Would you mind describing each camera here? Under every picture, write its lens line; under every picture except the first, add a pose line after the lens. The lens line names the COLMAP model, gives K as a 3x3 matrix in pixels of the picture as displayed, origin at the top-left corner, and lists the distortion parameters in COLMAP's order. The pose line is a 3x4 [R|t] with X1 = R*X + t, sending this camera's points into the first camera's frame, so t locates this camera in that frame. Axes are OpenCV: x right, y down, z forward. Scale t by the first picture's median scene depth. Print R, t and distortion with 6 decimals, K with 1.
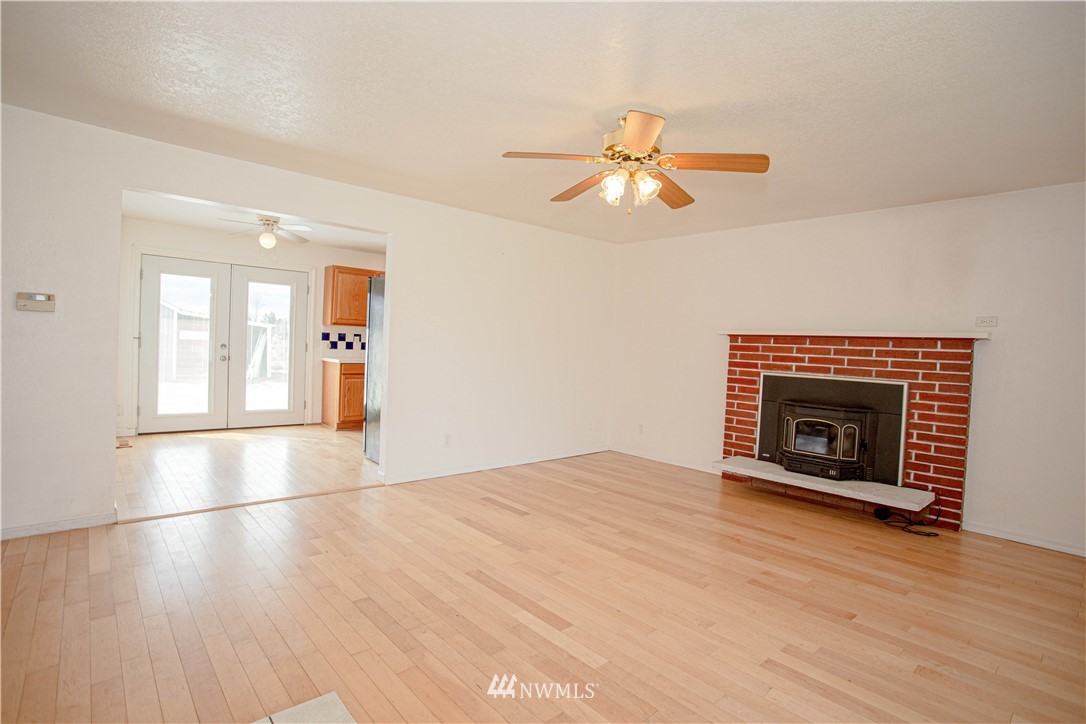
lens RADIAL K [[544.4, 0, 544.0], [0, 544.4, 361.1], [0, 0, 1]] dist [-0.061678, 0.015177]
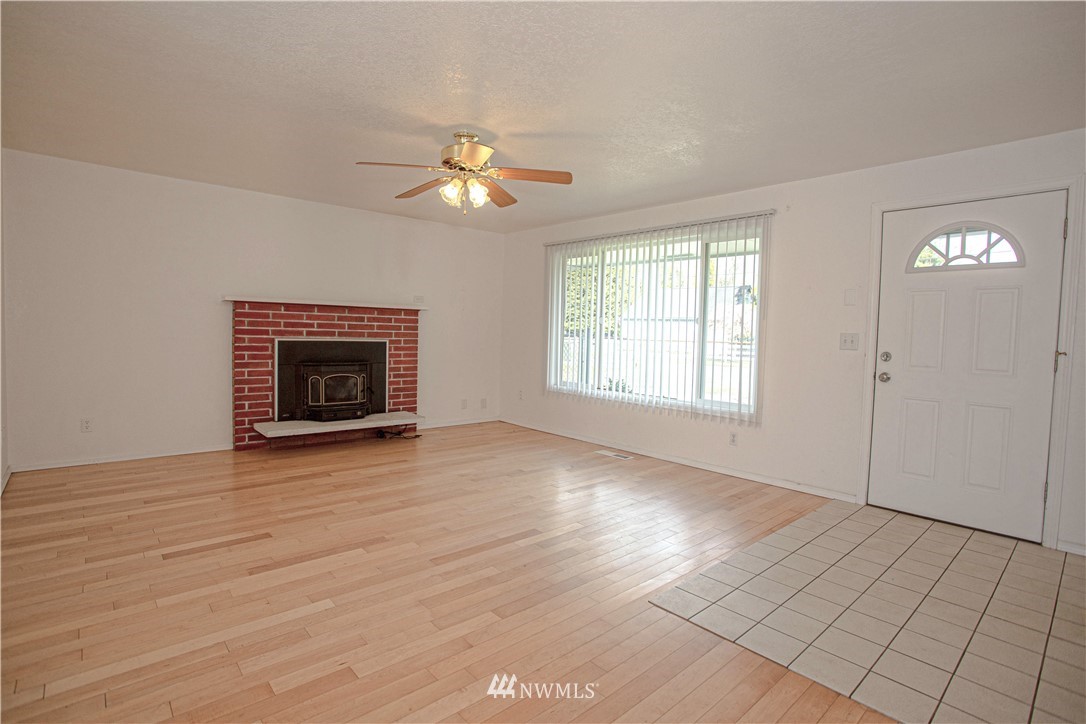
lens RADIAL K [[544.4, 0, 540.7], [0, 544.4, 363.8], [0, 0, 1]] dist [-0.061678, 0.015177]
pose [[-0.017712, -0.102470, 0.994578, -0.717499], [-0.000838, 0.994736, 0.102471, -0.041486], [-0.999843, 0.000981, -0.017705, 0.560258]]
